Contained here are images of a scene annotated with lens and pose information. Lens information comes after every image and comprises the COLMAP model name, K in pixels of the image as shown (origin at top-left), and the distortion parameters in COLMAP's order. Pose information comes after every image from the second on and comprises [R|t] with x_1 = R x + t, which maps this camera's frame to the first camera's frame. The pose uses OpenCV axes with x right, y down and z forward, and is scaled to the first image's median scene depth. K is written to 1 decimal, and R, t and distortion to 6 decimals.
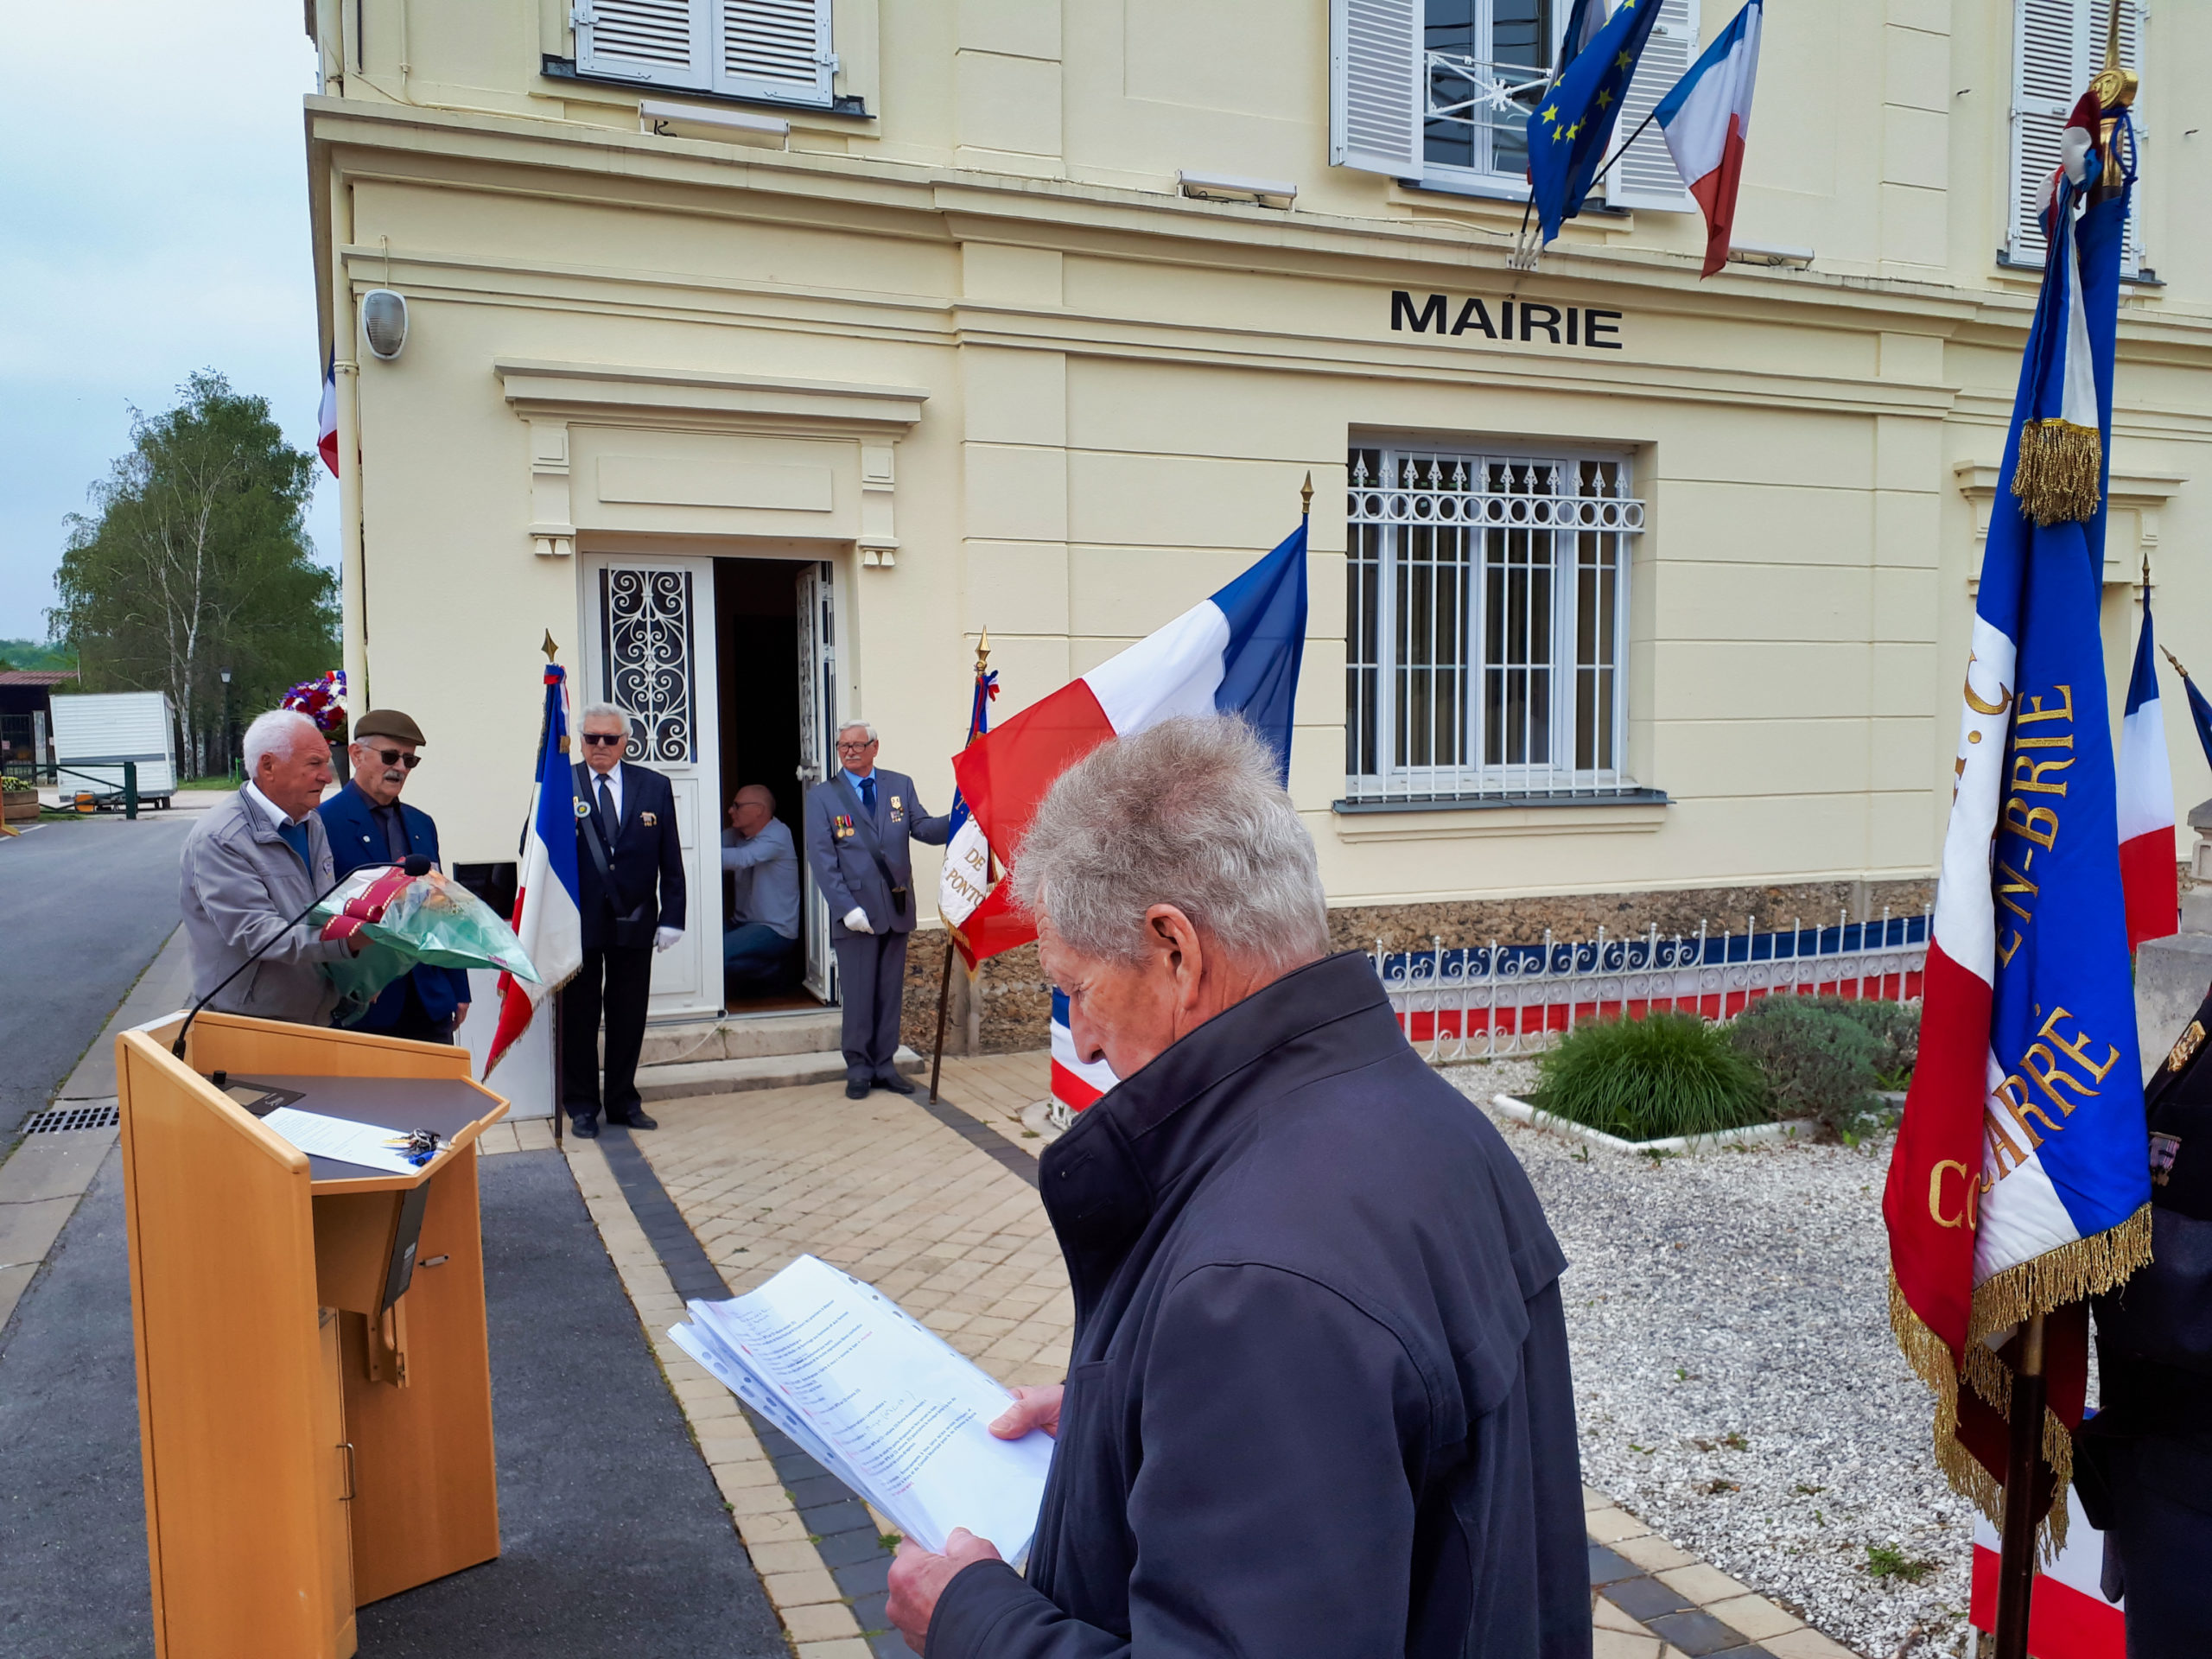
lens RADIAL K [[1785.1, 0, 1125.1], [0, 1785.1, 831.7], [0, 0, 1]] dist [0.074069, -0.136431]
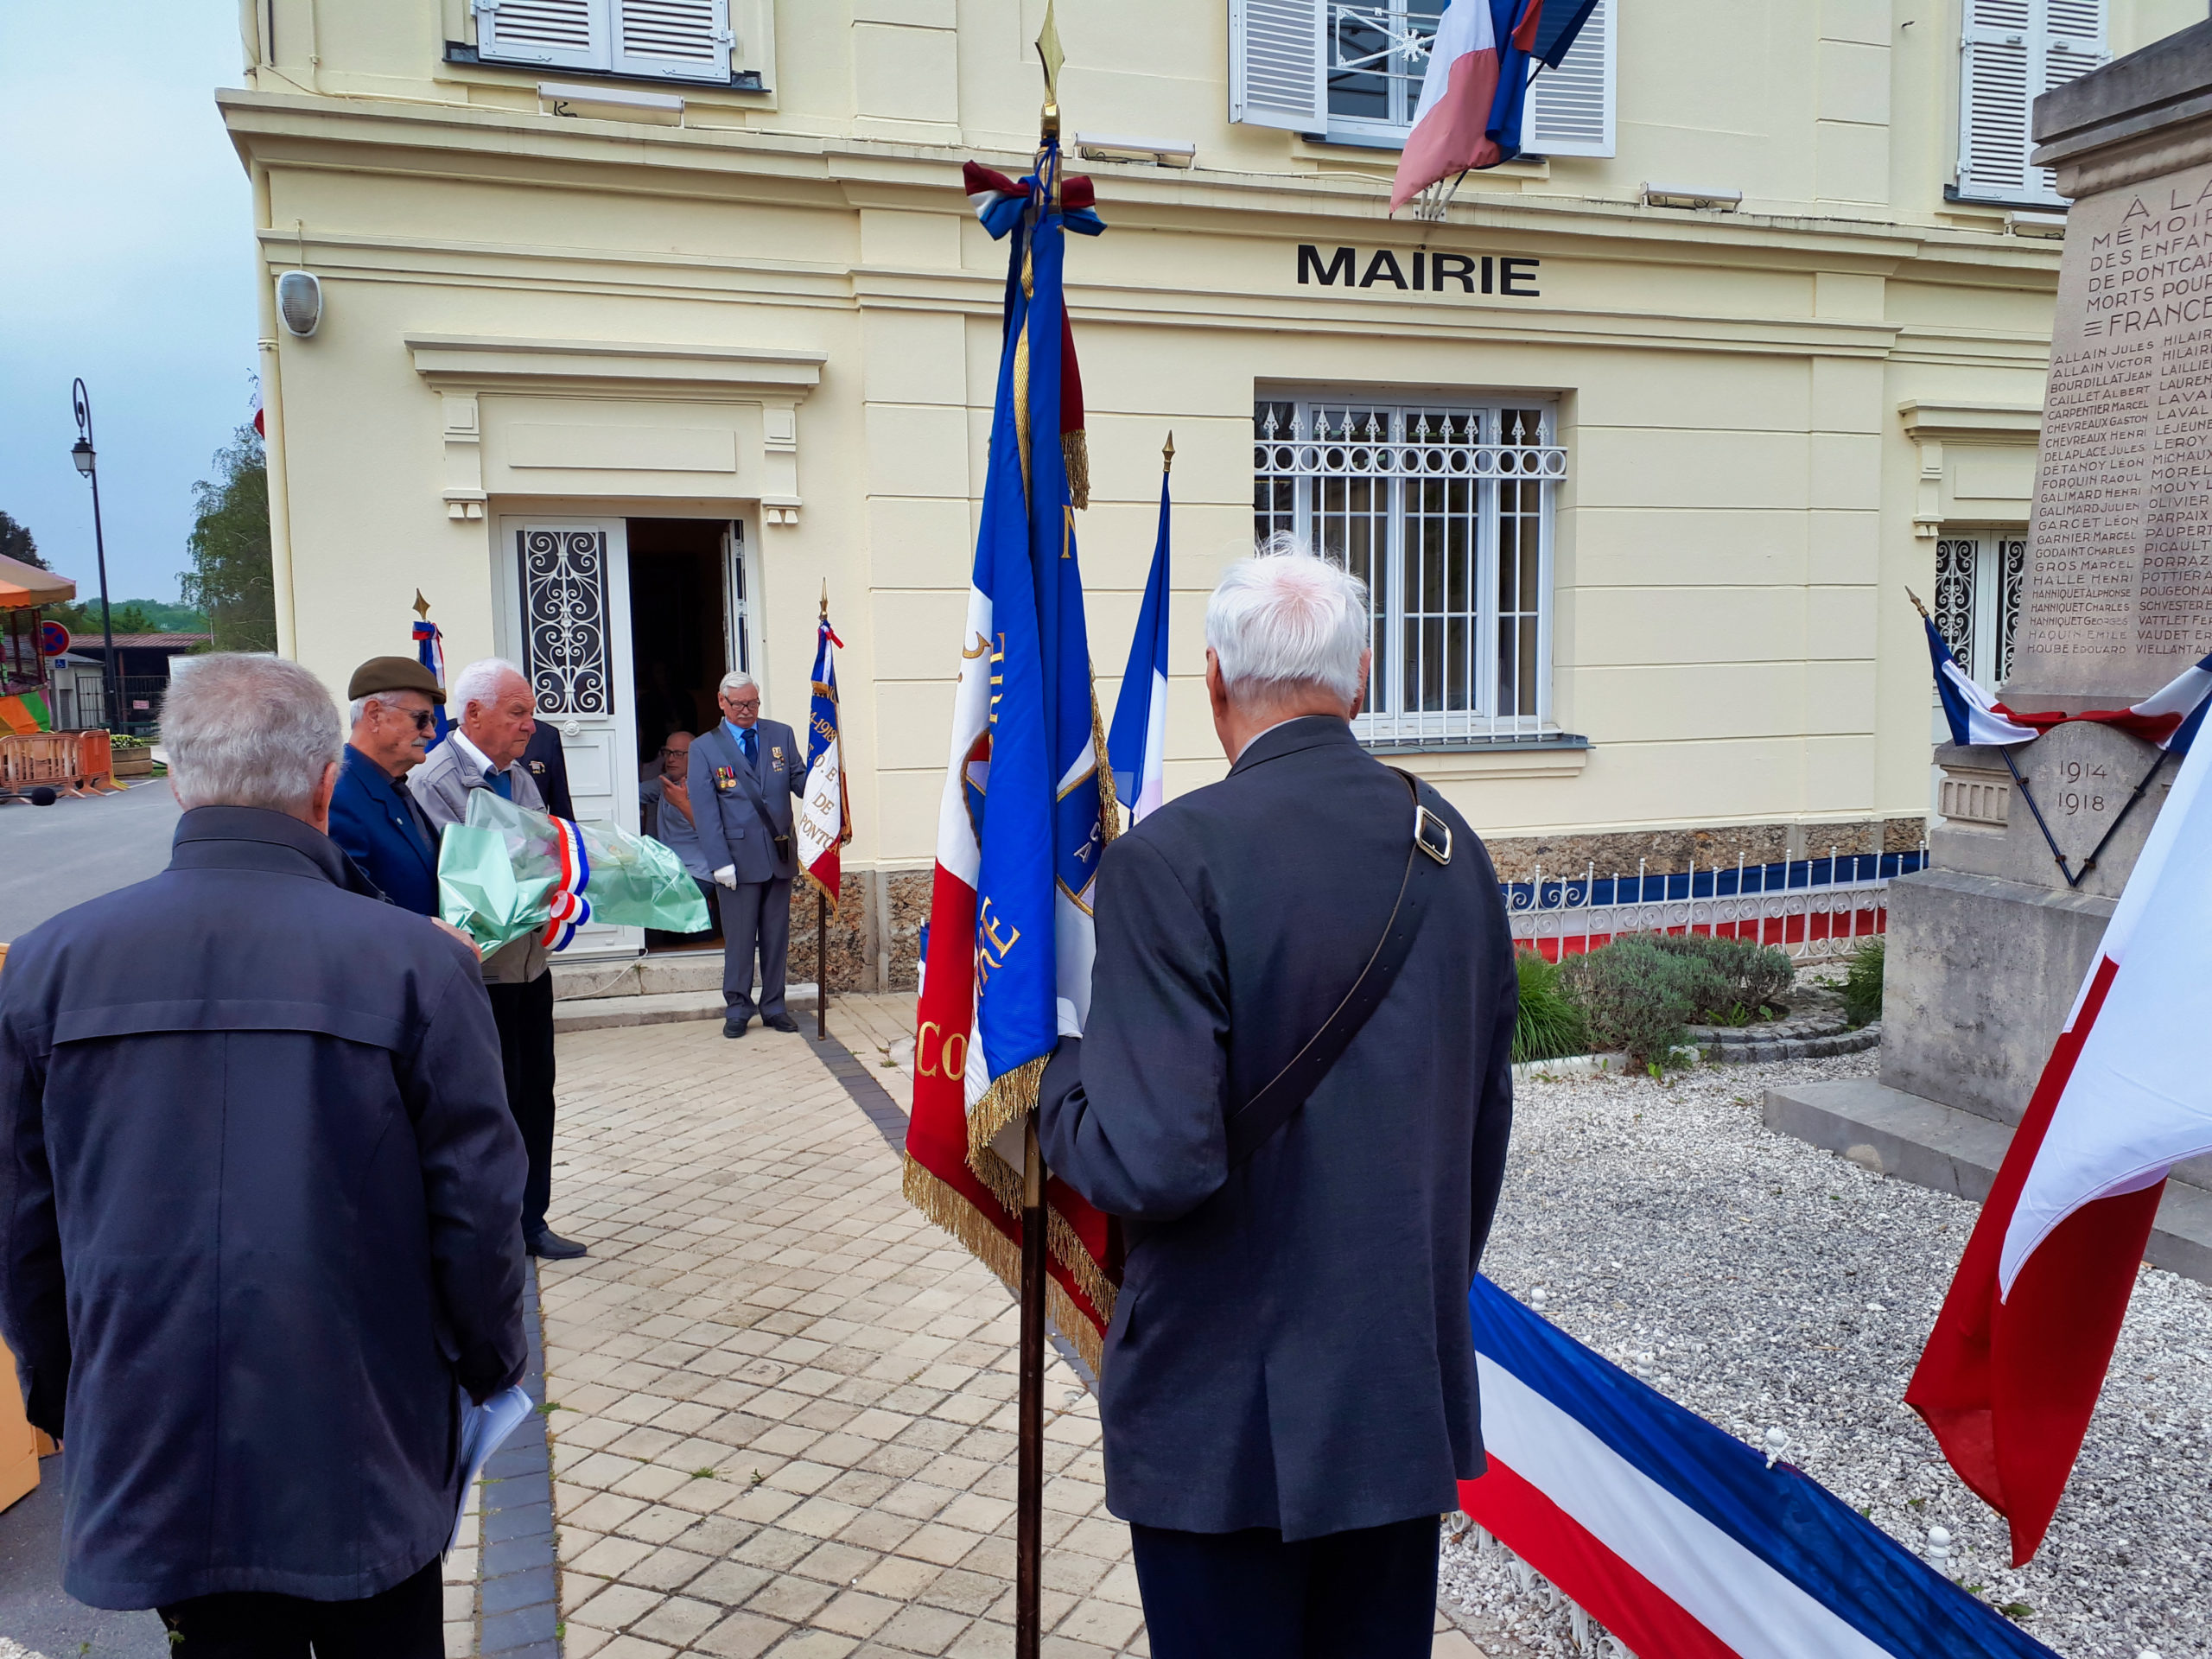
lens RADIAL K [[1781.3, 0, 1106.0], [0, 1781.3, 829.5], [0, 0, 1]] dist [0.067551, -0.106593]
pose [[0.997525, -0.002700, -0.070259, 0.109869], [0.004472, 0.999675, 0.025082, 0.003729], [0.070169, -0.025335, 0.997213, -0.027659]]
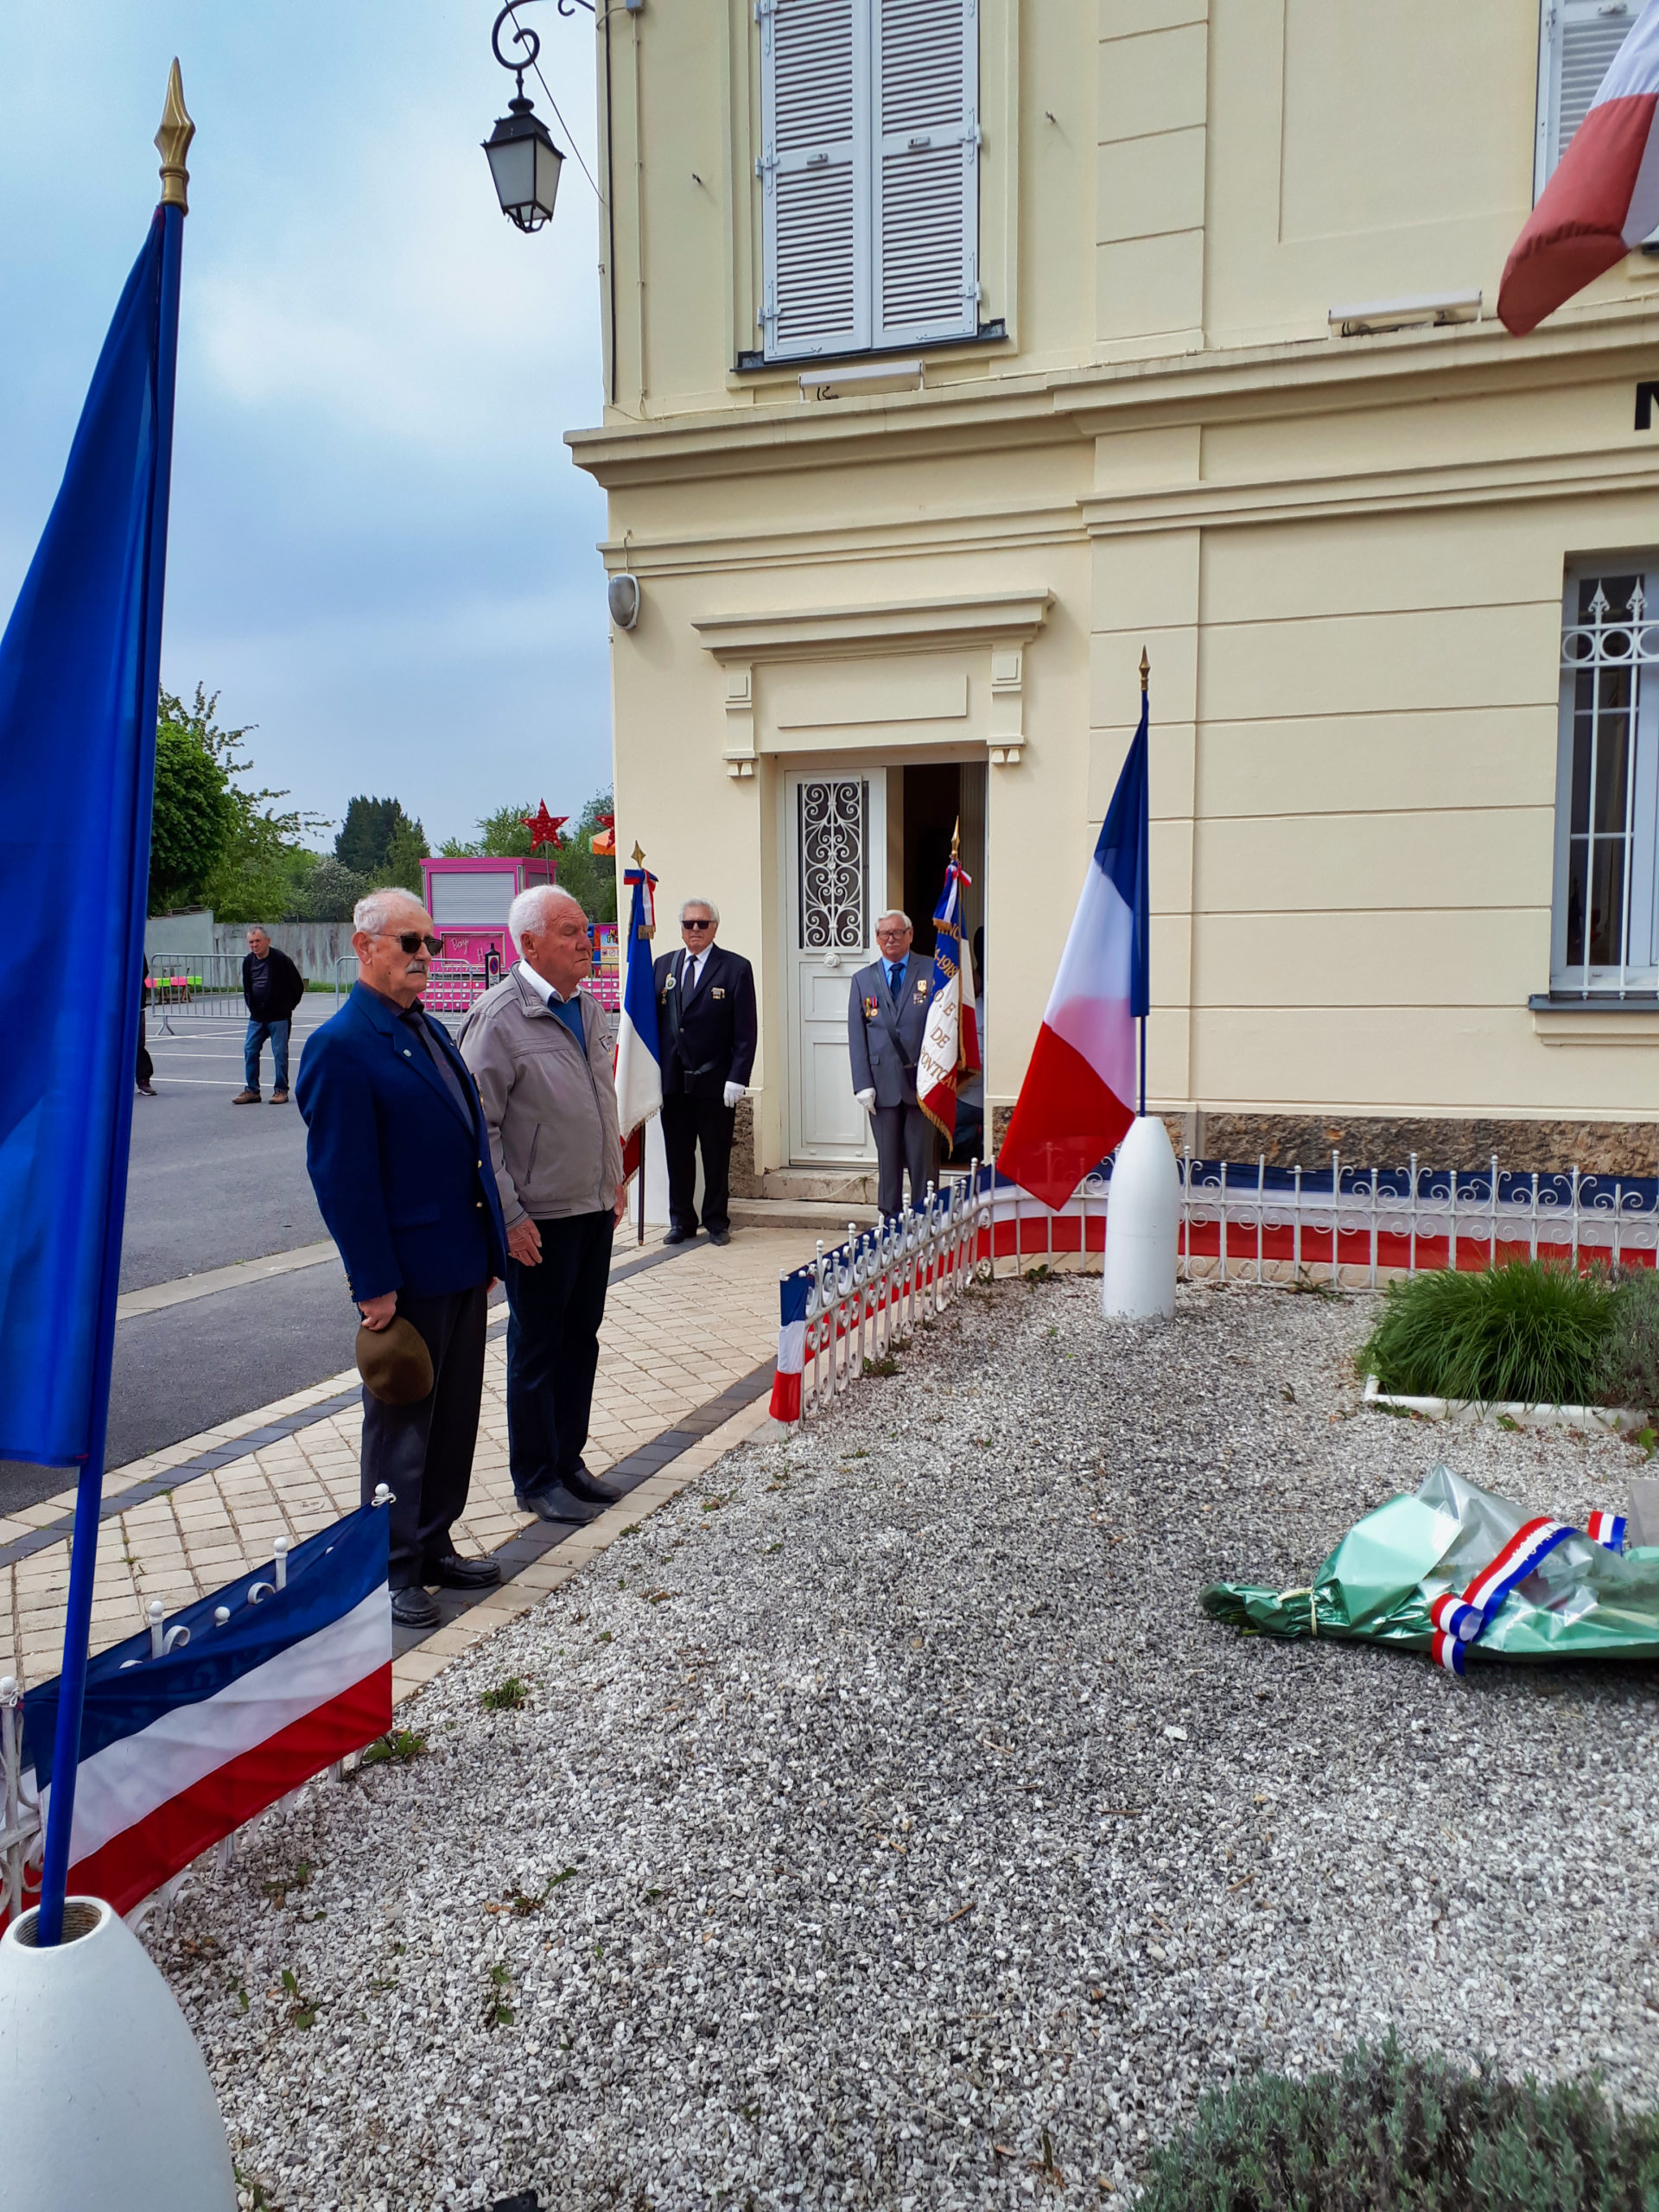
lens RADIAL K [[1737.8, 0, 829.5], [0, 1737.8, 1106.0], [0, 0, 1]] dist [0.100708, -0.126002]
pose [[0.736950, 0.069353, -0.672380, 0.447089], [-0.036817, 0.997364, 0.062520, -0.005411], [0.674944, -0.021319, 0.737561, 0.135108]]
